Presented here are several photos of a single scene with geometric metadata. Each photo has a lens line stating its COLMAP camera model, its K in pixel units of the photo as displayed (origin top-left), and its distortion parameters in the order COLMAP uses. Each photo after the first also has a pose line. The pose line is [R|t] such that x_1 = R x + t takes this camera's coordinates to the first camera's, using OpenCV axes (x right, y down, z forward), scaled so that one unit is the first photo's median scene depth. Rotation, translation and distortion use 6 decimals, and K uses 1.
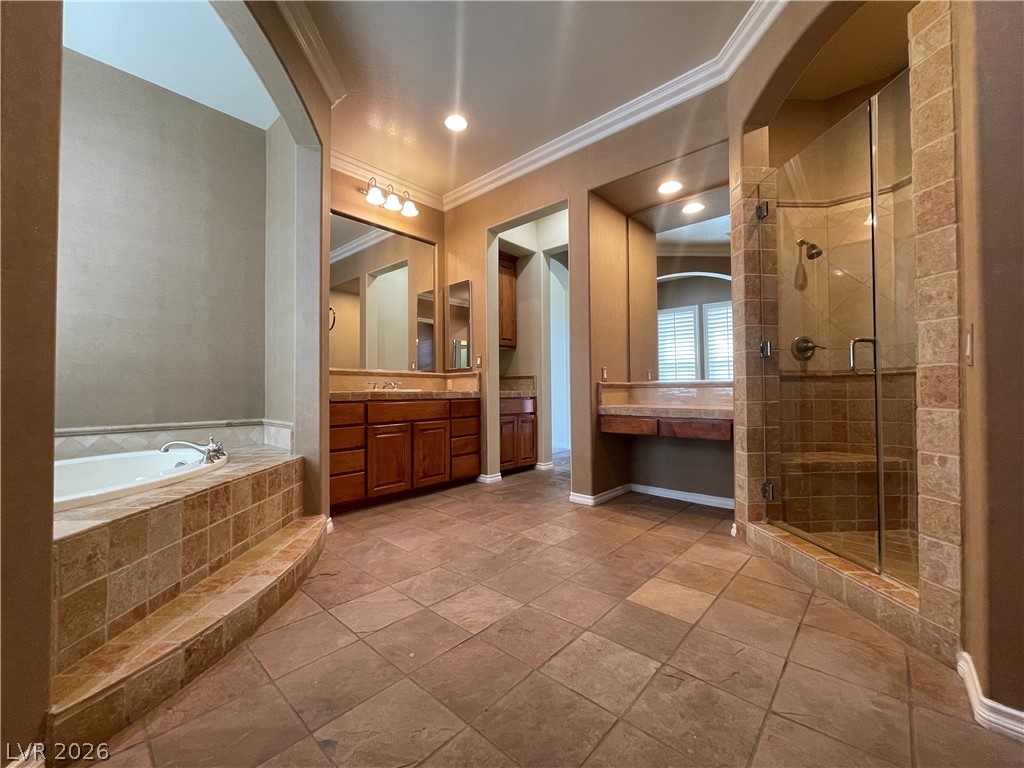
lens RADIAL K [[414.0, 0, 513.1], [0, 414.0, 383.1], [0, 0, 1]] dist [0.000376, 0.000469]
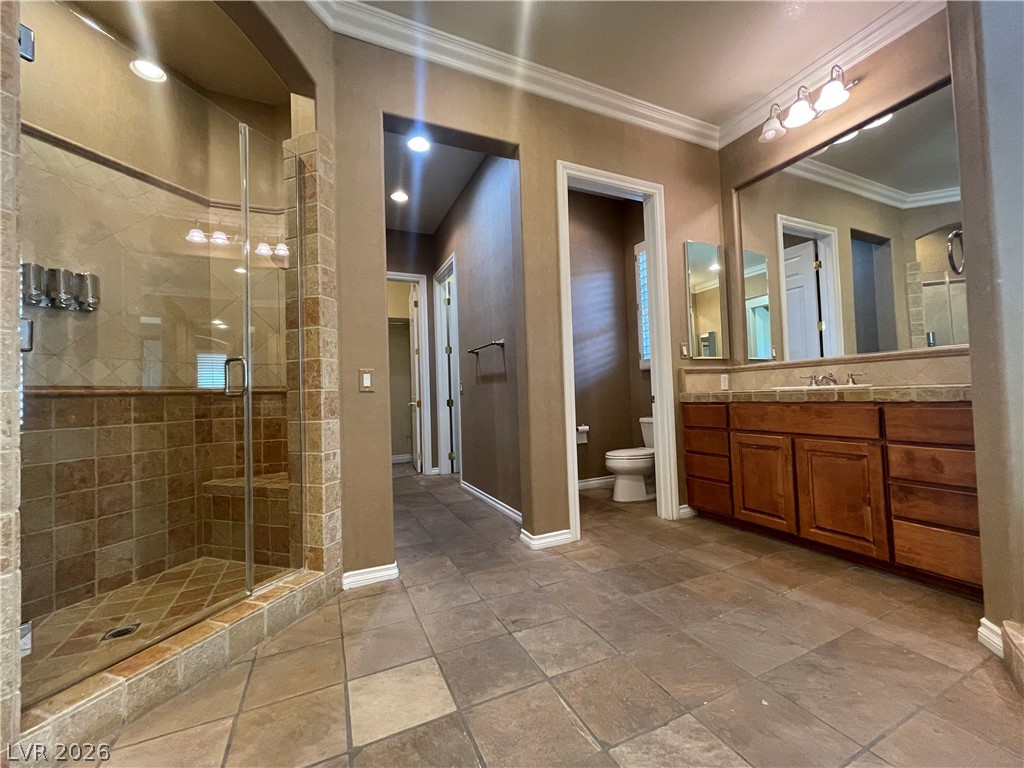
lens RADIAL K [[414.0, 0, 513.1], [0, 414.0, 383.1], [0, 0, 1]] dist [0.000376, 0.000469]
pose [[-0.920884, 0.053806, 0.386105, -0.145888], [0.034579, 0.997799, -0.056575, 0.039273], [-0.388299, -0.038748, -0.920718, 2.269157]]
